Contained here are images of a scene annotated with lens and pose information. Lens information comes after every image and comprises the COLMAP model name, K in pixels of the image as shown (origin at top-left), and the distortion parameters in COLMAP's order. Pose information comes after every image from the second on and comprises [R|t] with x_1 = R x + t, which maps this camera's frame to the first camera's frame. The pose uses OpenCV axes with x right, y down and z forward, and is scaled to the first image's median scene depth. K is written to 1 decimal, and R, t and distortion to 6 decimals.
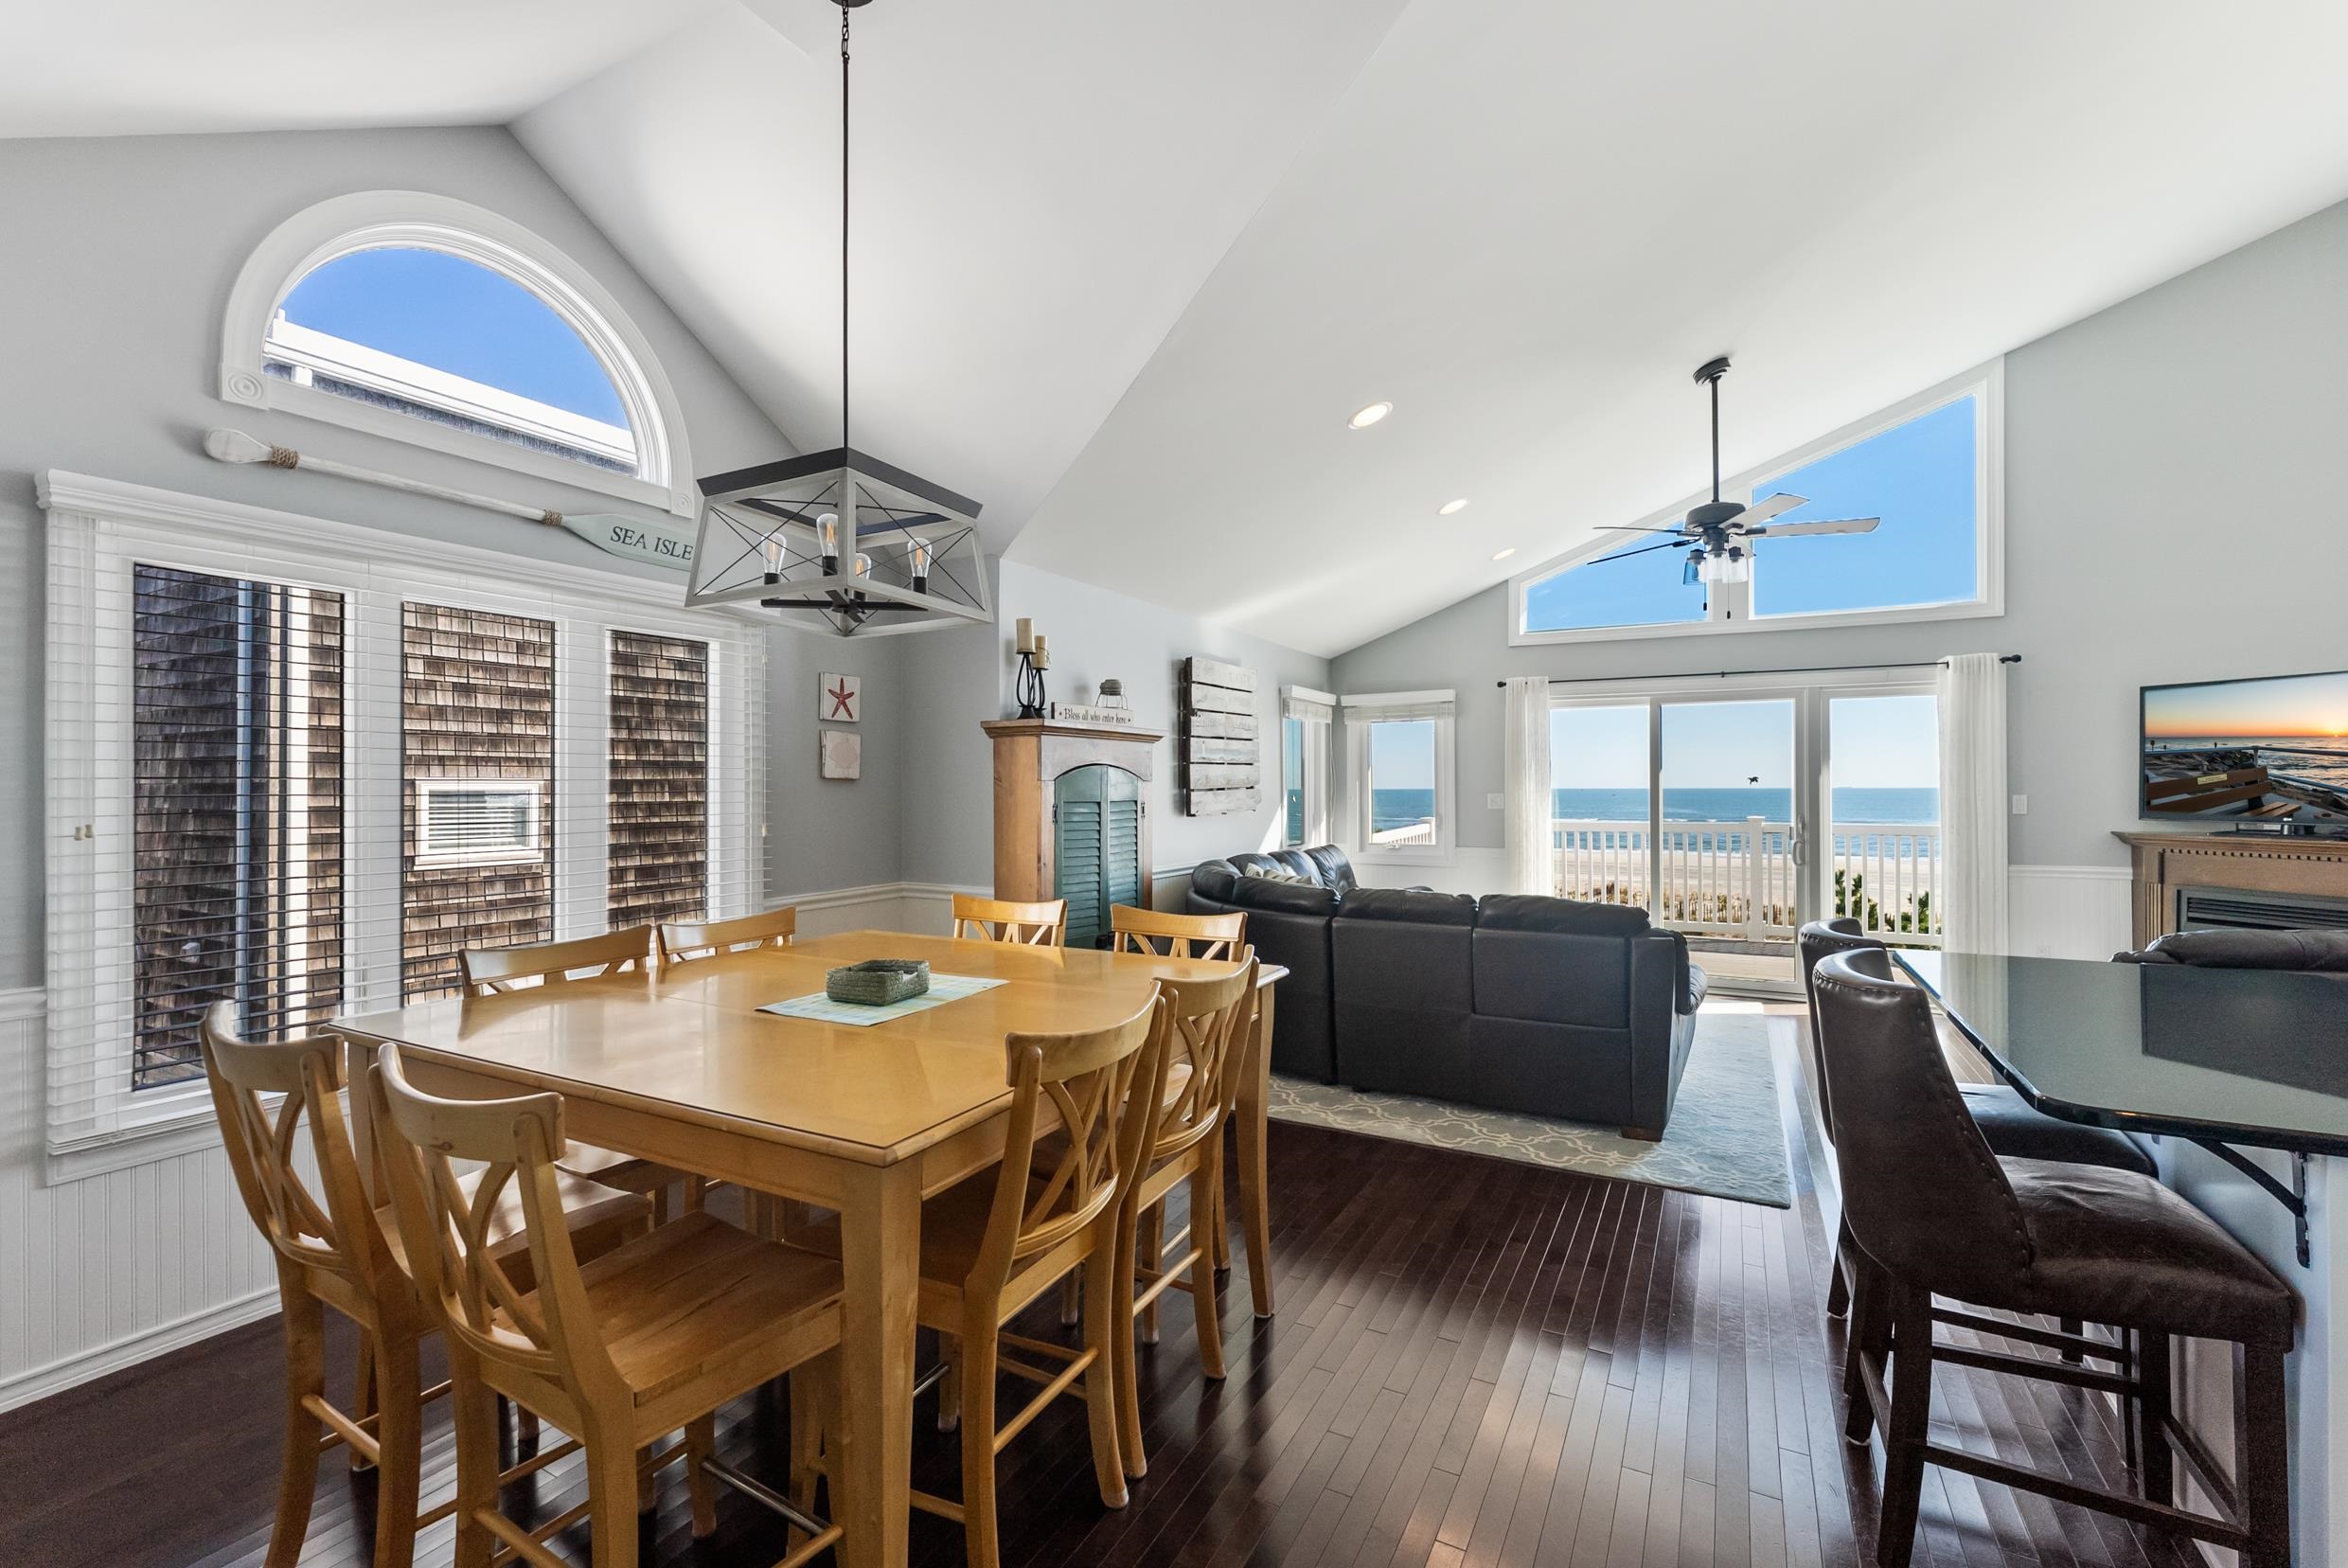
lens RADIAL K [[1020.1, 0, 1164.8], [0, 1020.1, 784.0], [0, 0, 1]] dist [-0.000887, 0.000395]
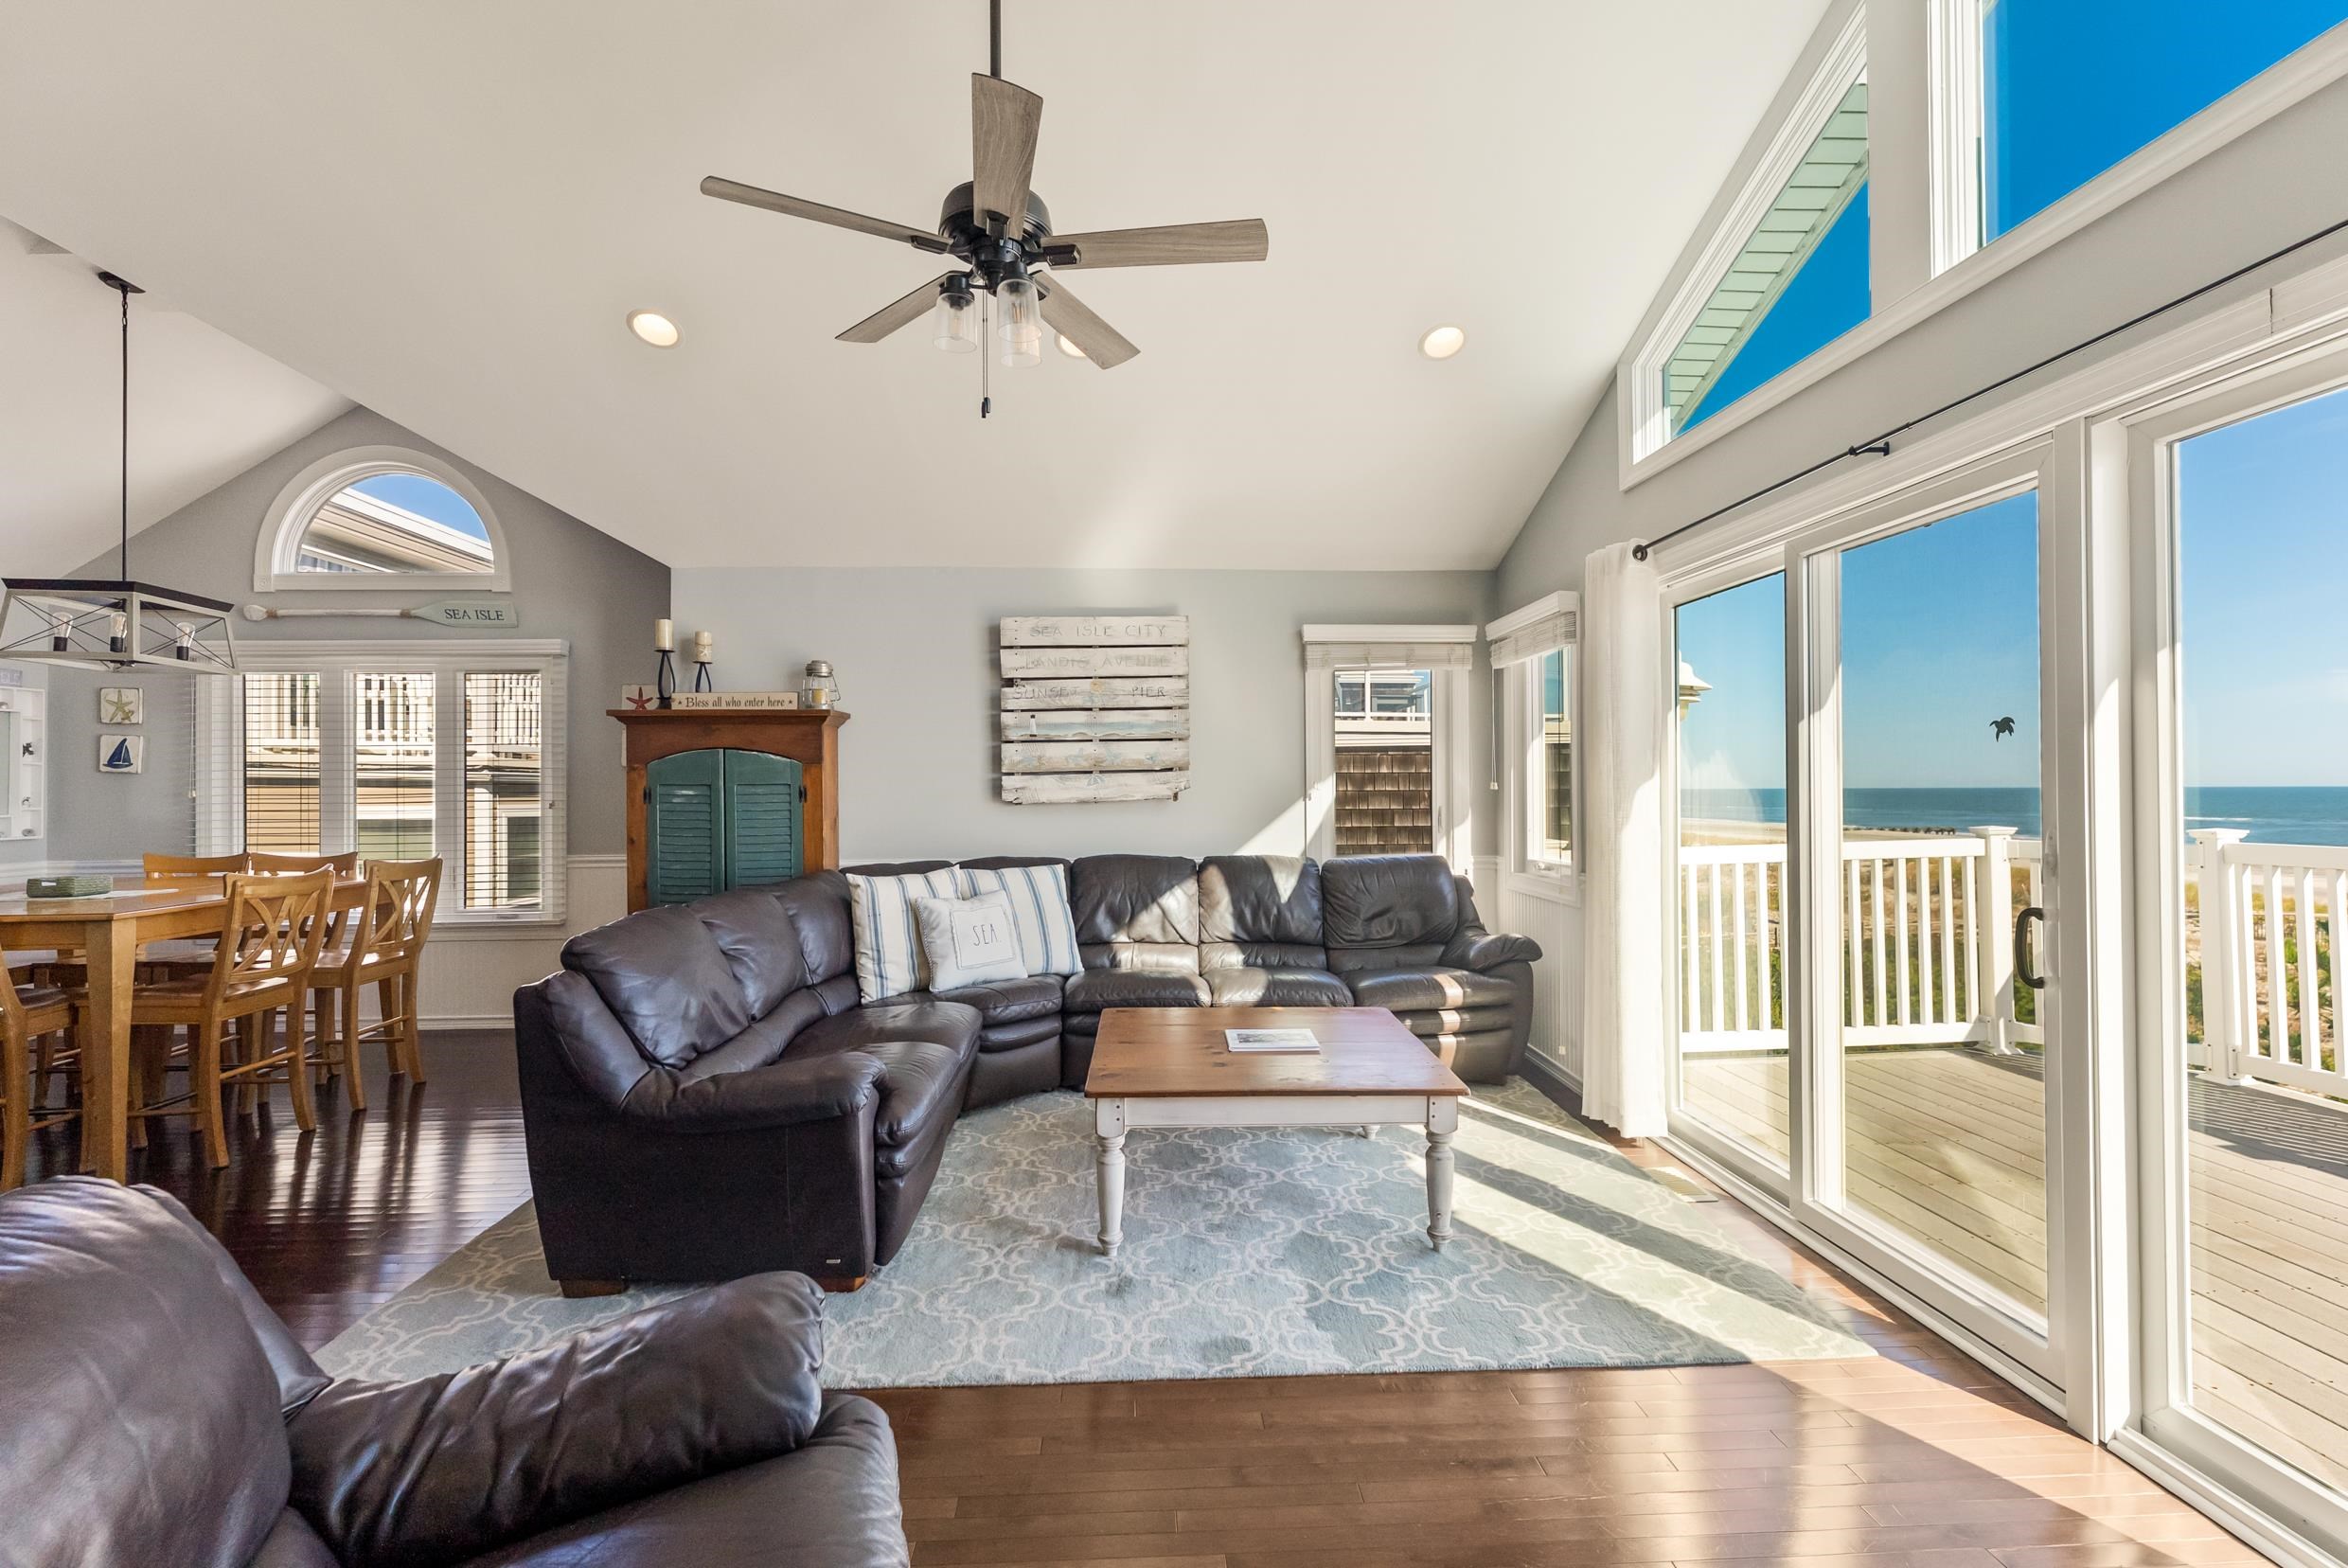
lens RADIAL K [[1067.6, 0, 1161.0], [0, 1067.6, 791.4], [0, 0, 1]] dist [0.007315, 0.000287]
pose [[0.503538, 0.000529, -0.863973, 0.791470], [0.005206, 0.999980, 0.003646, 0.016326], [0.863957, -0.006334, 0.503525, 0.607369]]
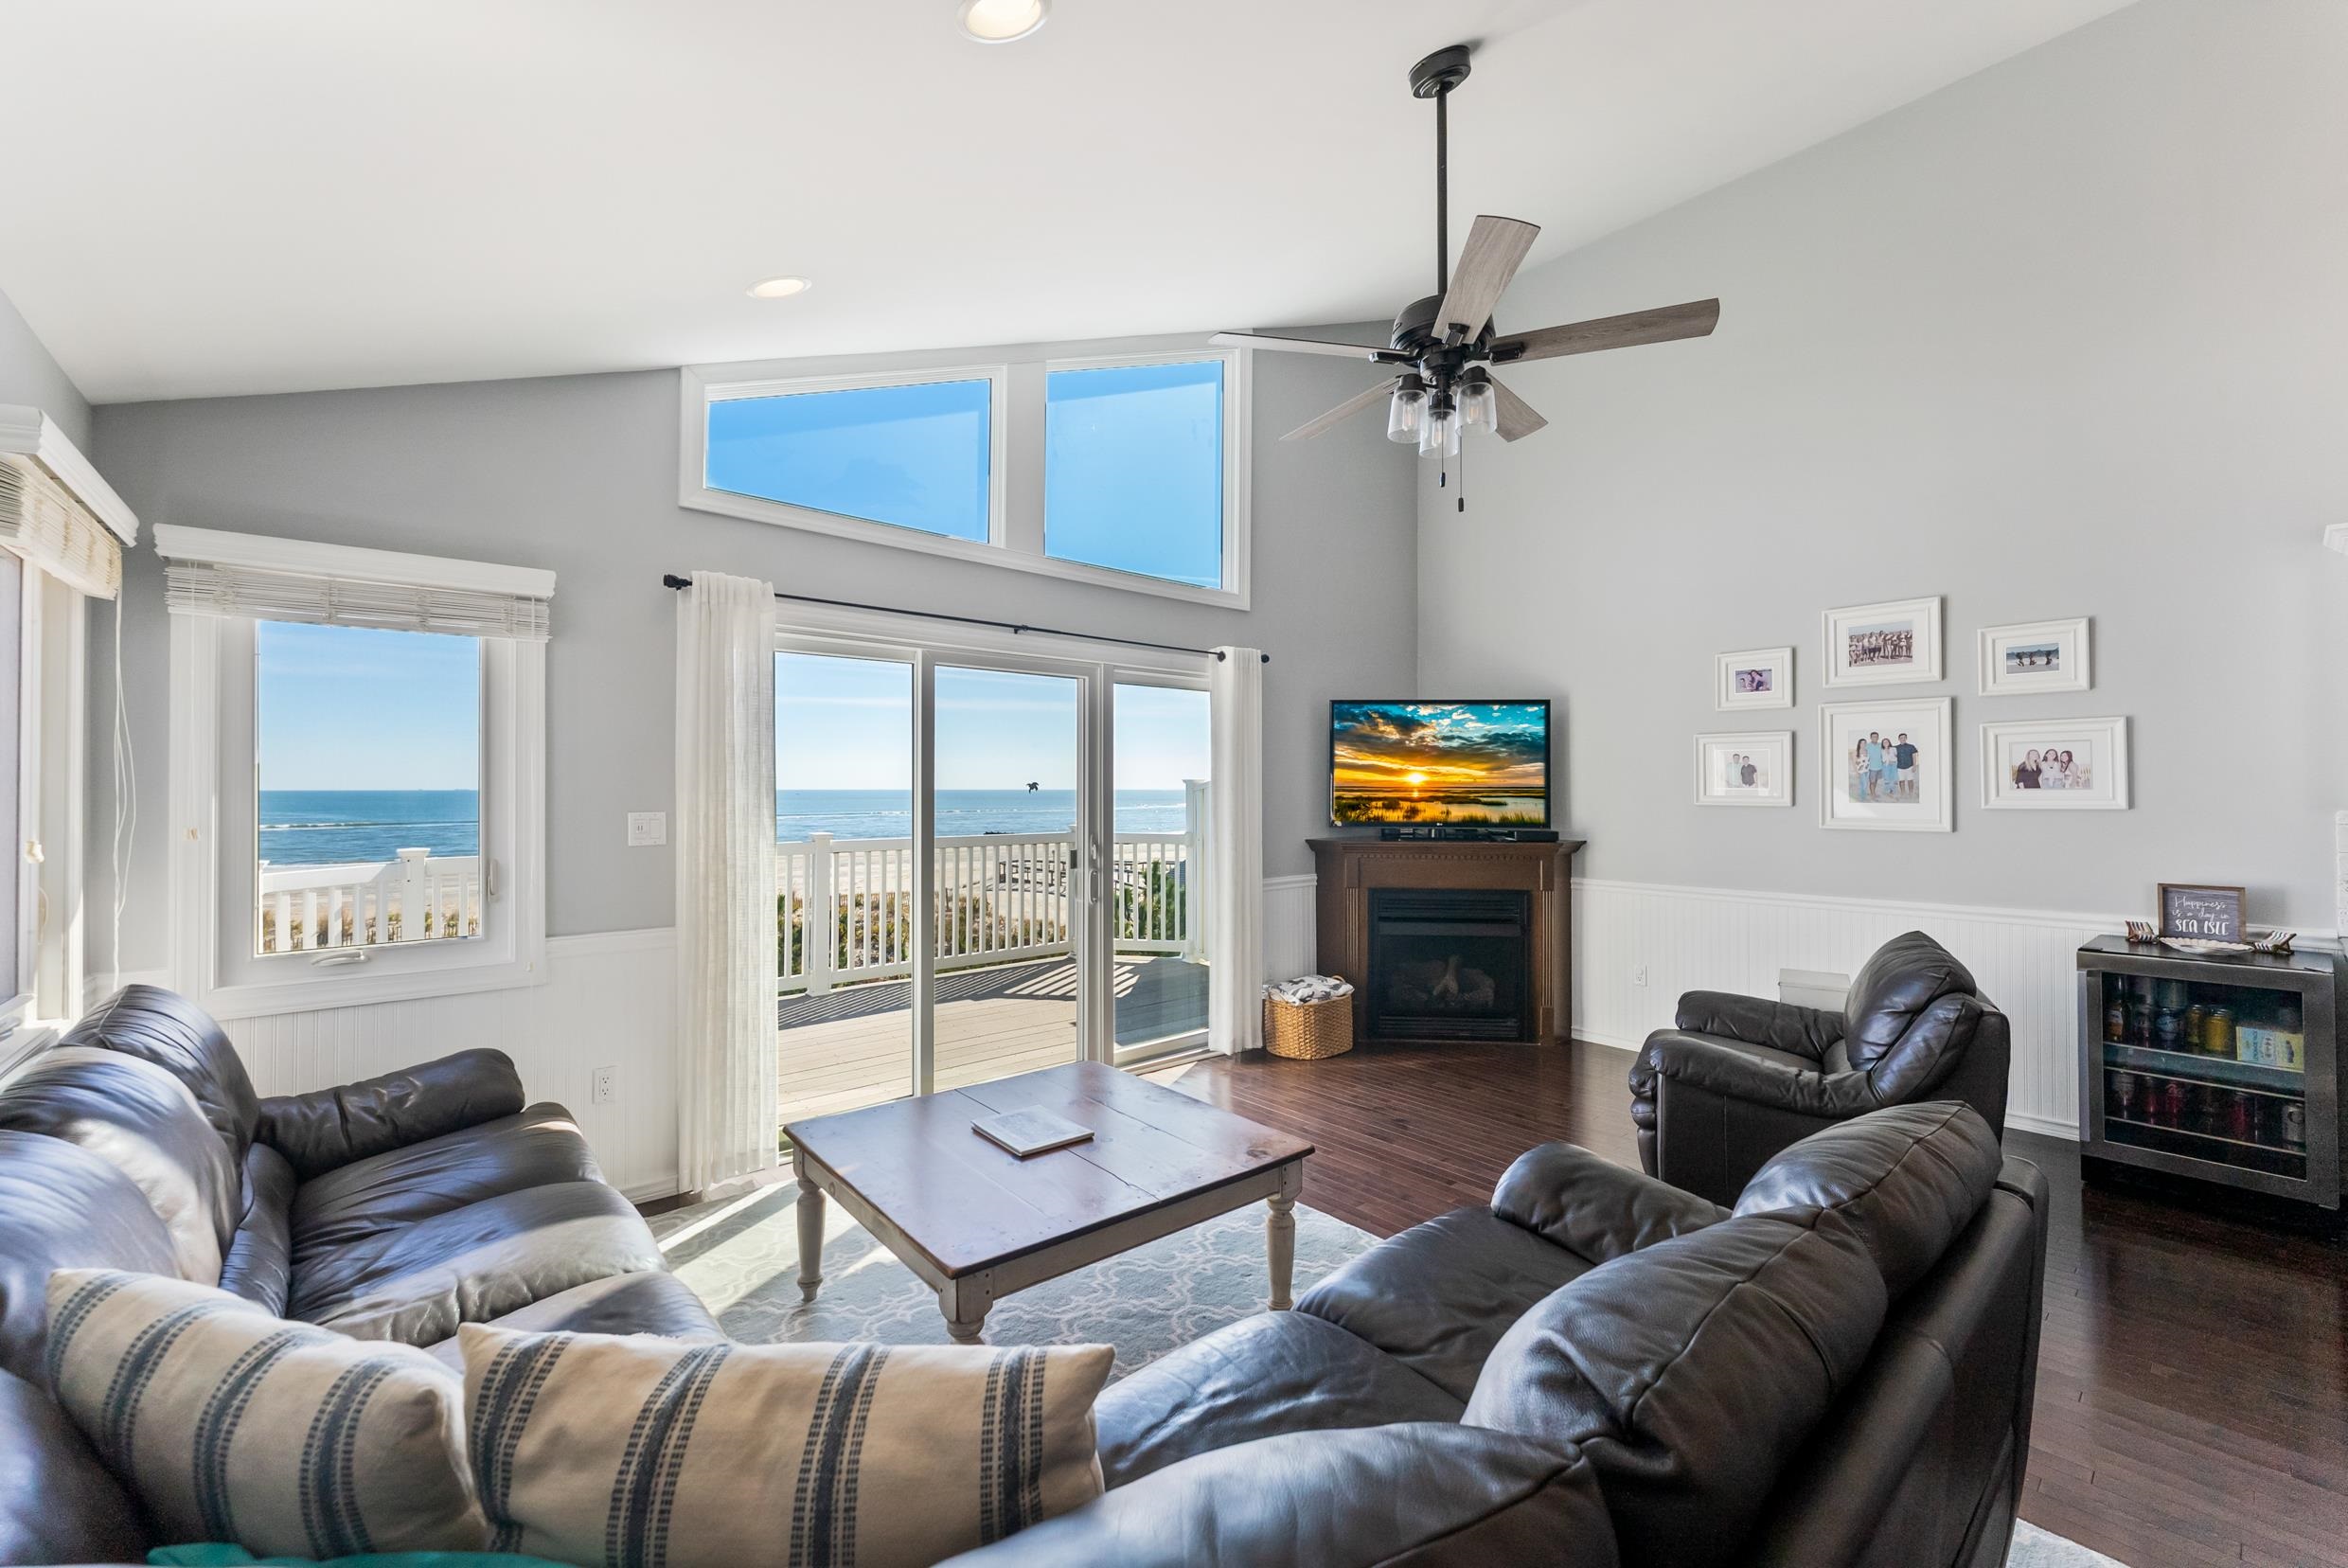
lens RADIAL K [[937.1, 0, 1170.8], [0, 937.1, 778.8], [0, 0, 1]] dist [-0.001724, -0.000575]
pose [[0.322112, 0.008551, 0.946663, -0.003190], [-0.006067, 0.999957, -0.006968, -0.006163], [-0.946682, -0.003499, 0.322150, 0.734367]]
